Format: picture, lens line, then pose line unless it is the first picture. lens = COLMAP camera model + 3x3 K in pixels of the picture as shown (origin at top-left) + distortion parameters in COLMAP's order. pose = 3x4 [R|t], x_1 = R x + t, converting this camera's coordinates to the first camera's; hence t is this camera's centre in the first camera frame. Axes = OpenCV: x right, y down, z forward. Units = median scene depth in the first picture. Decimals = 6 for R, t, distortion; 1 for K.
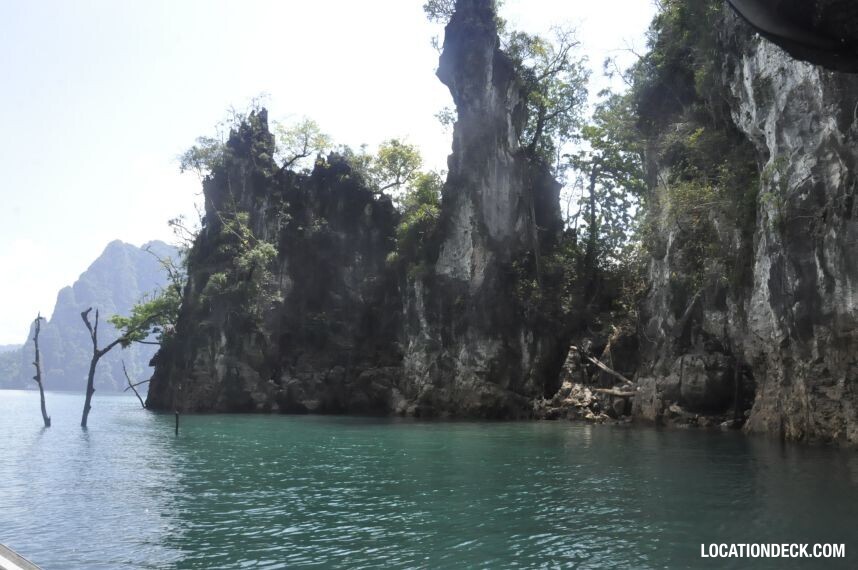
lens RADIAL K [[695.5, 0, 429.9], [0, 695.5, 288.5], [0, 0, 1]] dist [-0.155078, 0.137487]
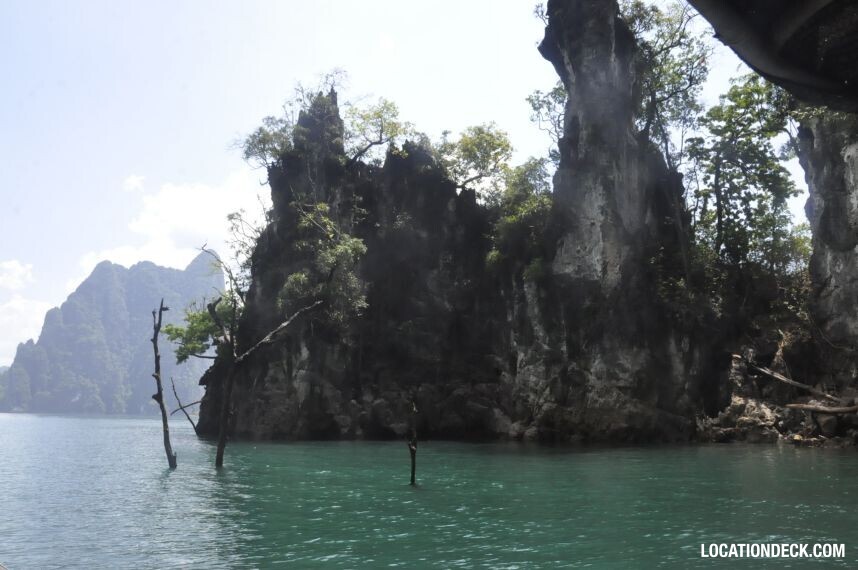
lens RADIAL K [[695.5, 0, 426.3], [0, 695.5, 286.9], [0, 0, 1]] dist [-0.155078, 0.137487]
pose [[0.999923, -0.003815, 0.011808, -0.151760], [0.004191, 0.999481, -0.031947, 0.021122], [-0.011680, 0.031994, 0.999420, 0.142909]]
